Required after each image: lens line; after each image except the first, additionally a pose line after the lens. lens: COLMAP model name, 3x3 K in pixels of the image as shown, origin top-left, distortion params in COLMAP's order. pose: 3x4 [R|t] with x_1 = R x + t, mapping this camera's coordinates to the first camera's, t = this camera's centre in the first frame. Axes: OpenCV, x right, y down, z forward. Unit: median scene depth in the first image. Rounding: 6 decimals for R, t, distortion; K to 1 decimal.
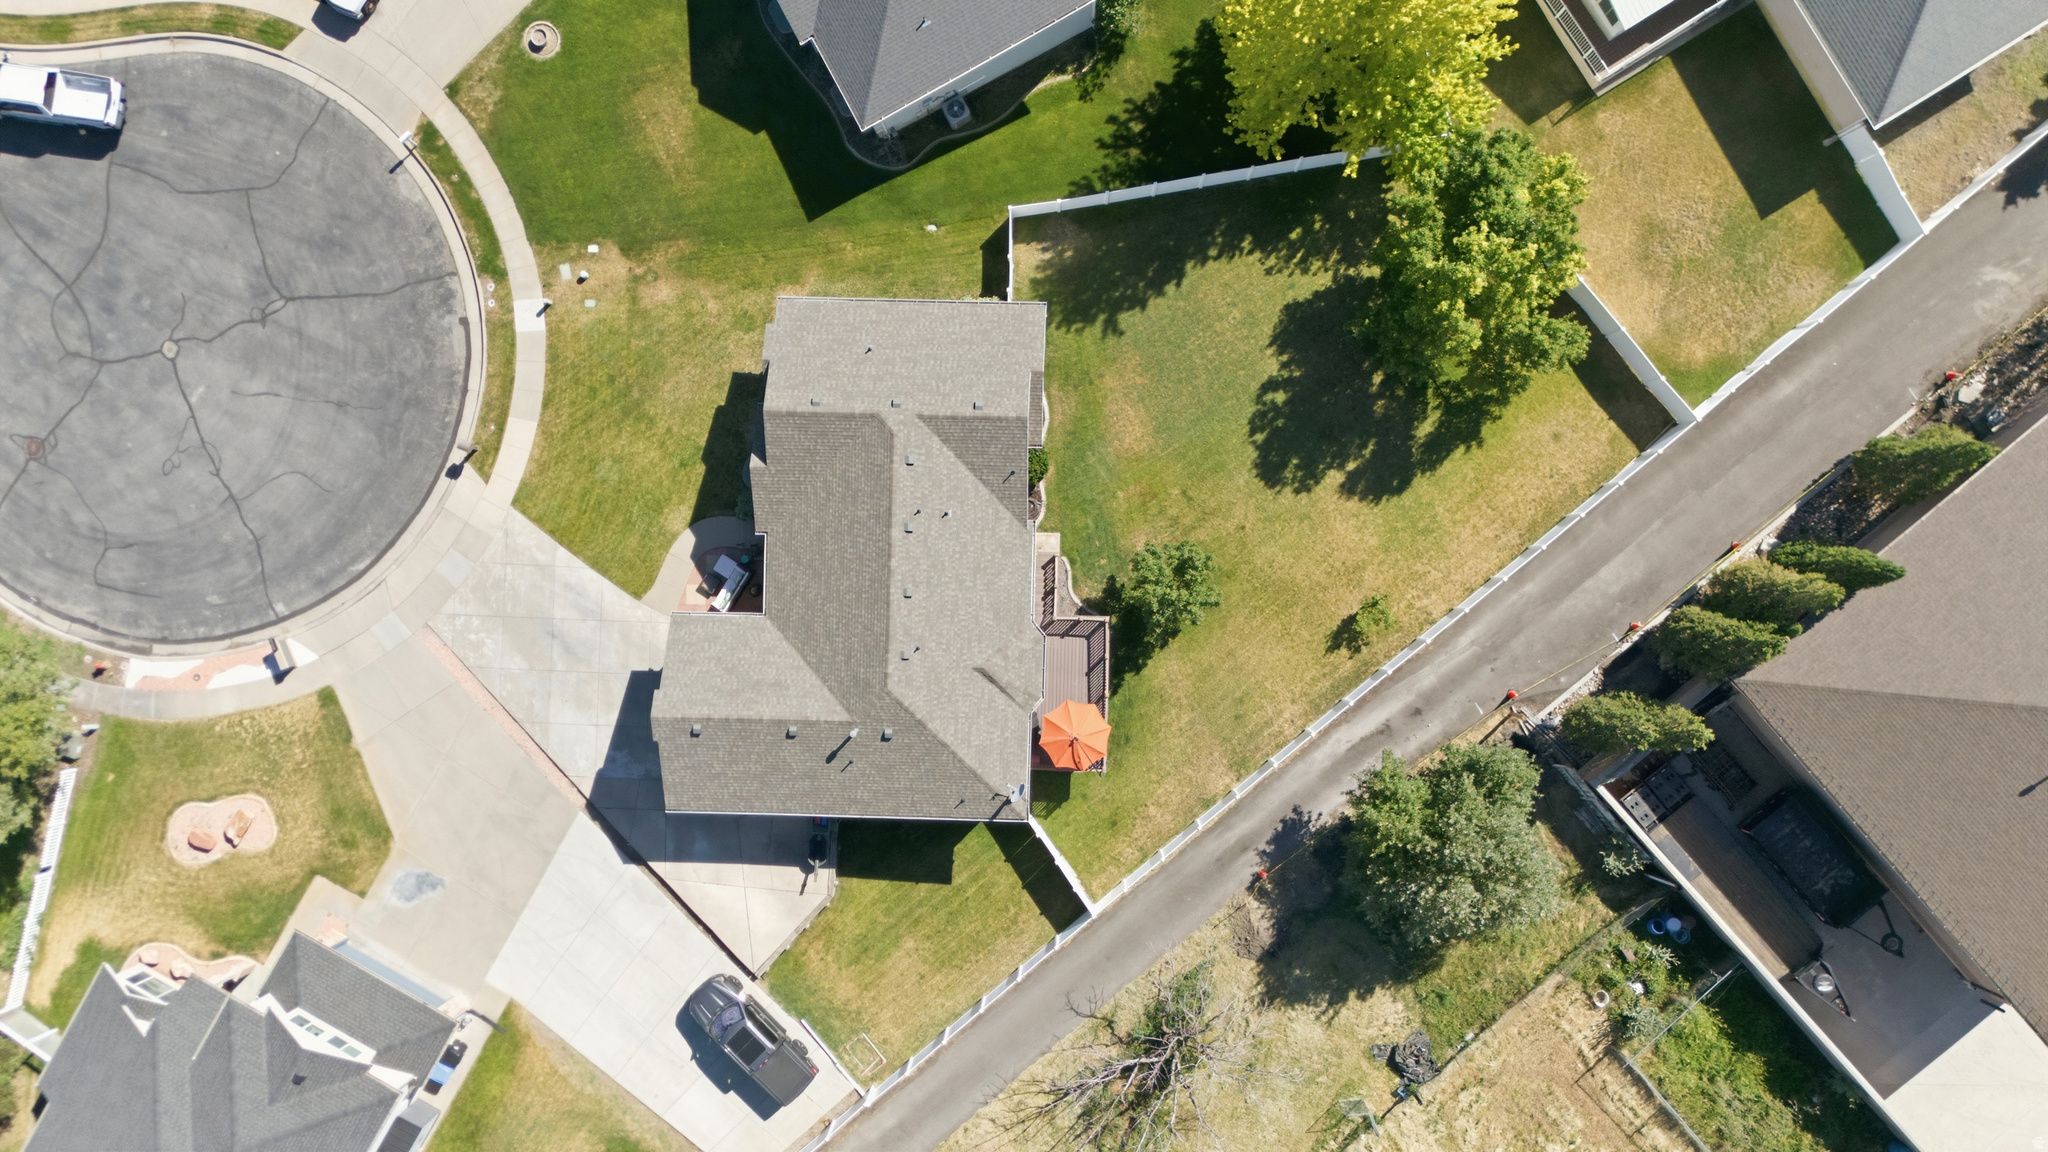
lens RADIAL K [[1503.7, 0, 1029.9], [0, 1503.7, 574.9], [0, 0, 1]] dist [0.082936, -0.082299]
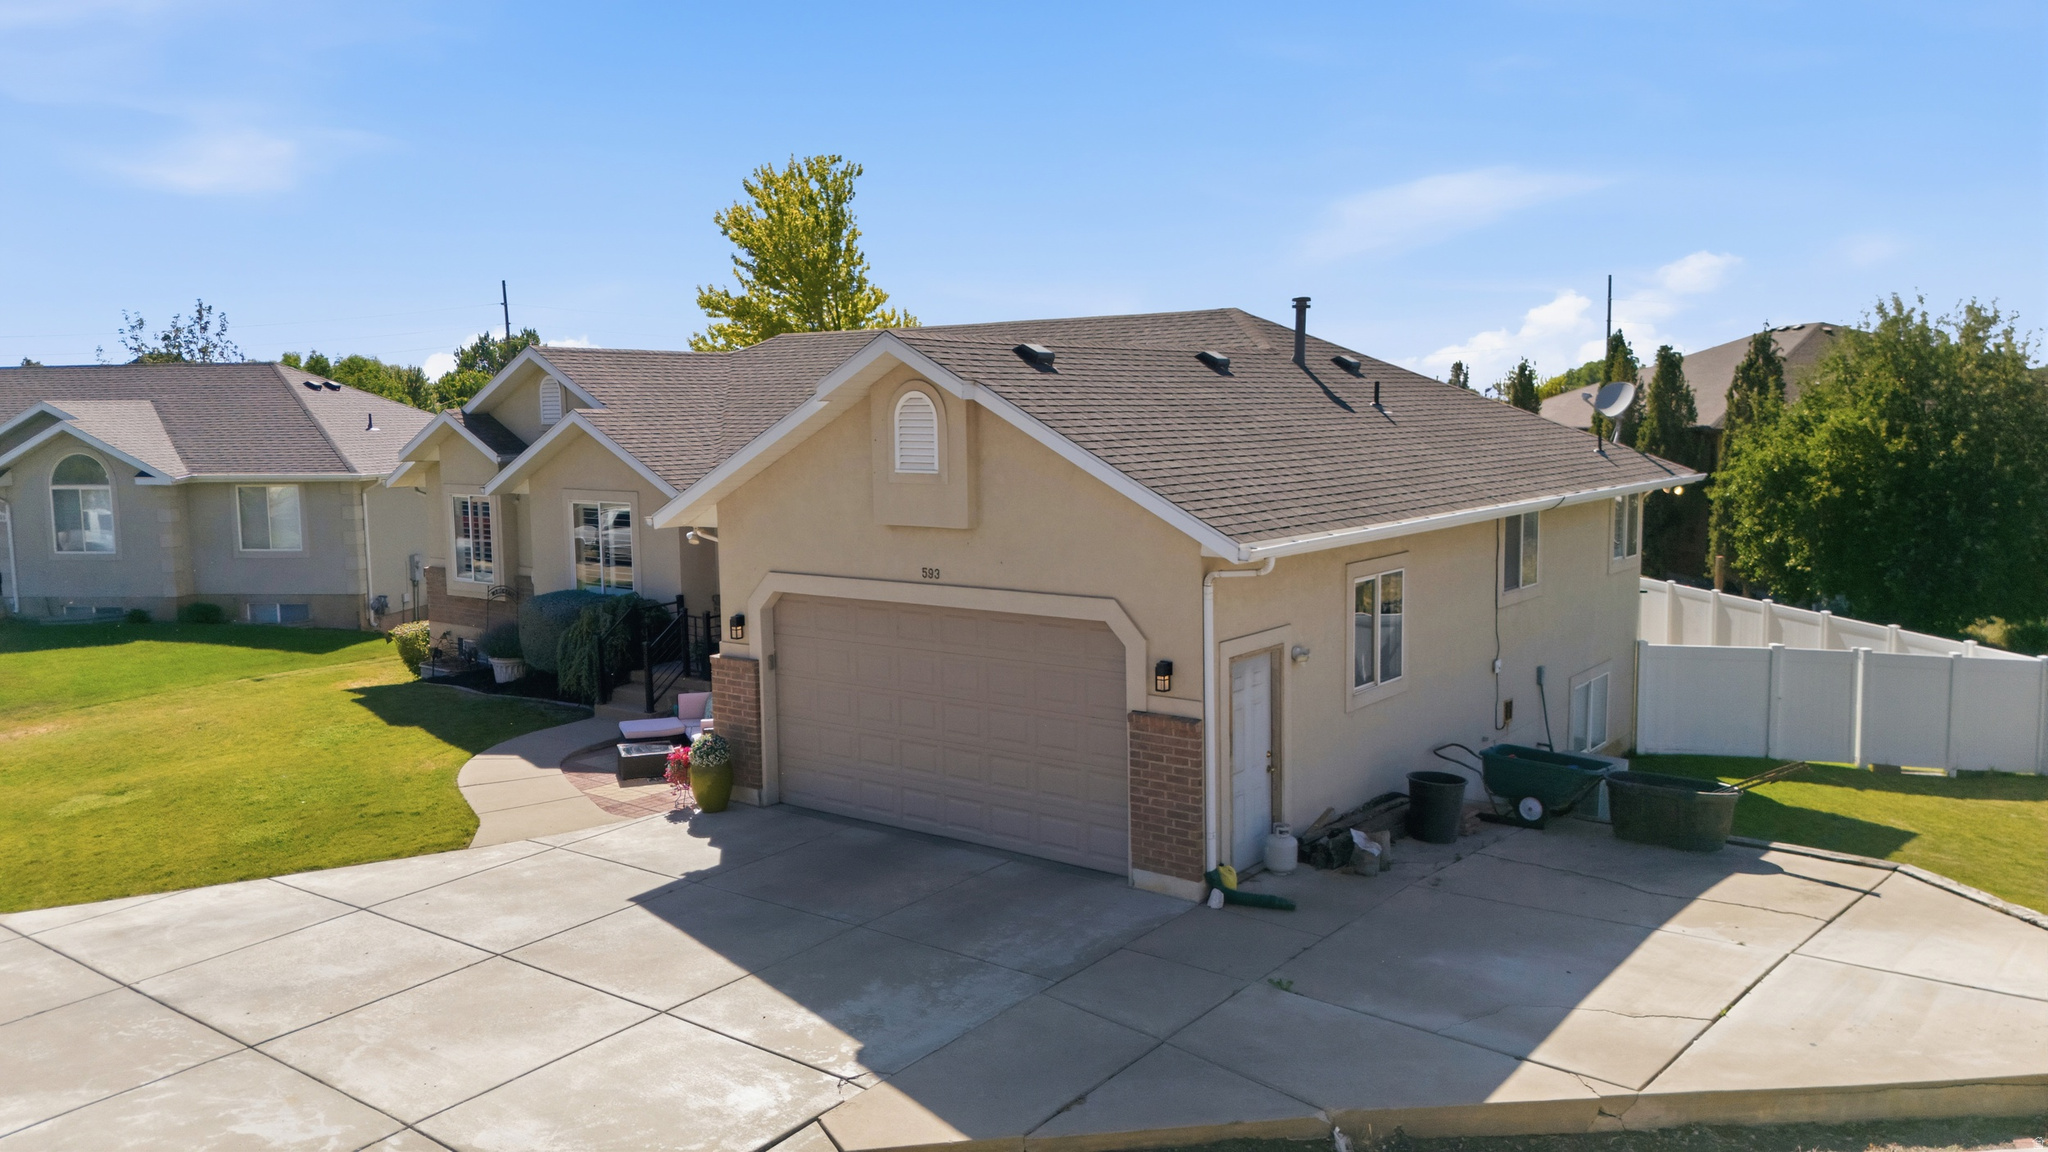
lens RADIAL K [[1503.7, 0, 1029.9], [0, 1503.7, 574.9], [0, 0, 1]] dist [0.082936, -0.082299]
pose [[0.589237, -0.063698, 0.805445, -0.403105], [0.807960, 0.046498, -0.587400, 0.240209], [-0.000035, 0.996885, 0.078864, 0.927635]]
